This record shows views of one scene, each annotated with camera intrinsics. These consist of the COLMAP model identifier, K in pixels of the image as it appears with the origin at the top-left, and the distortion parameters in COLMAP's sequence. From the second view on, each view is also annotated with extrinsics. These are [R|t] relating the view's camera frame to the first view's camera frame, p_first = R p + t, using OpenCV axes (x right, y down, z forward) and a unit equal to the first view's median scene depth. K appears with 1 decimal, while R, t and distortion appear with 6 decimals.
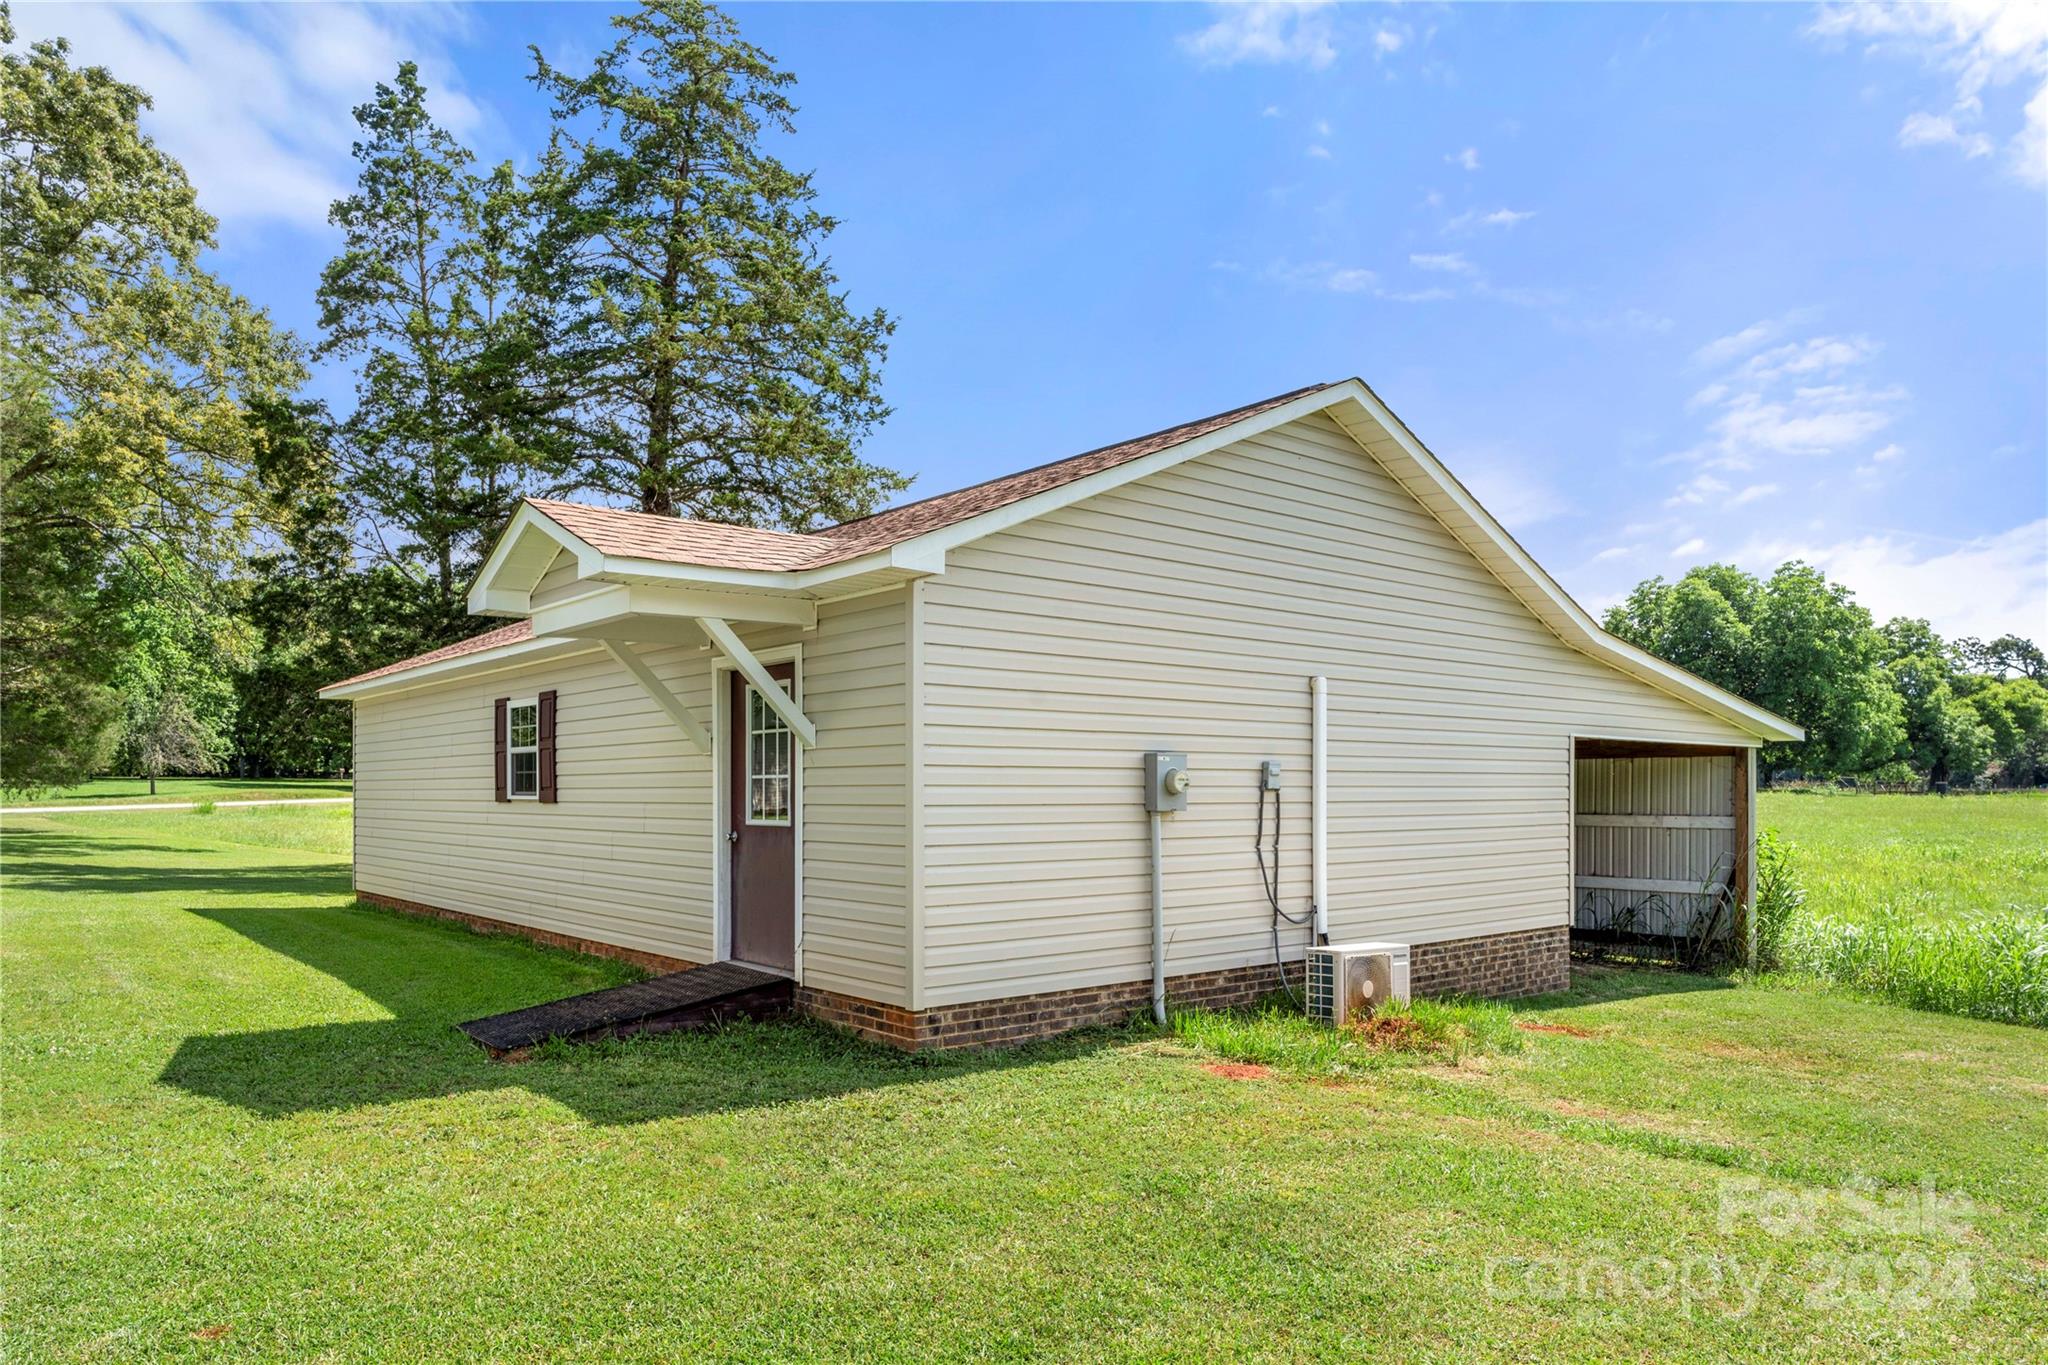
lens RADIAL K [[1336.8, 0, 1023.7], [0, 1336.8, 787.1], [0, 0, 1]] dist [-0.002450, 0.001704]
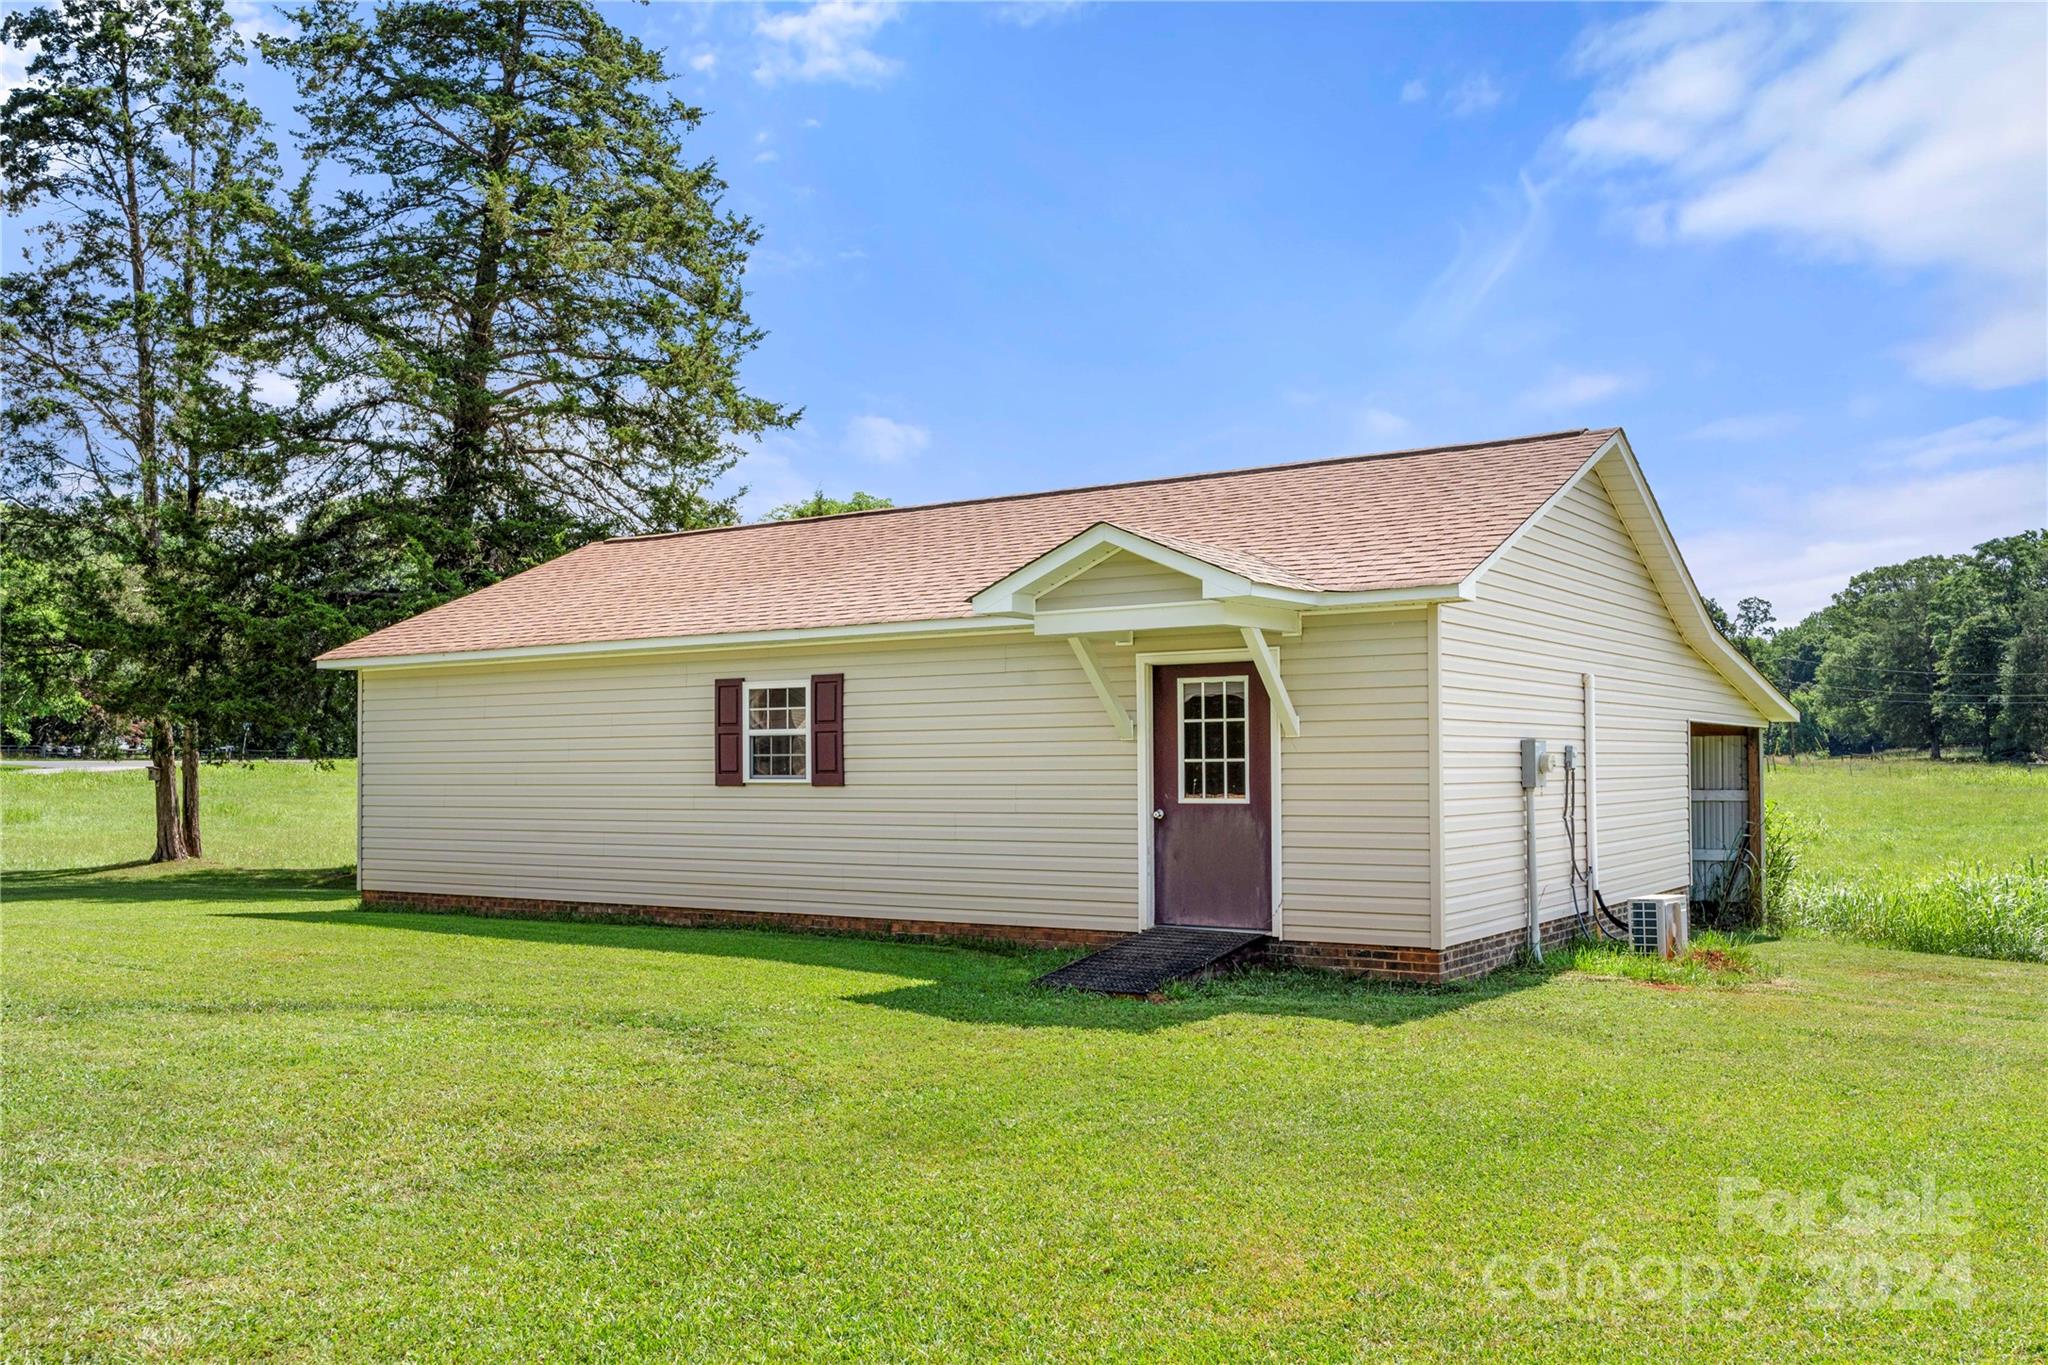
lens RADIAL K [[1757.4, 0, 1023.9], [0, 1757.4, 685.2], [0, 0, 1]] dist [0.001790, -0.007837]
pose [[0.957485, 0.007650, 0.288382, -0.715707], [0.005251, 0.999021, -0.043935, -0.006236], [-0.288435, 0.043581, 0.956507, -0.355696]]
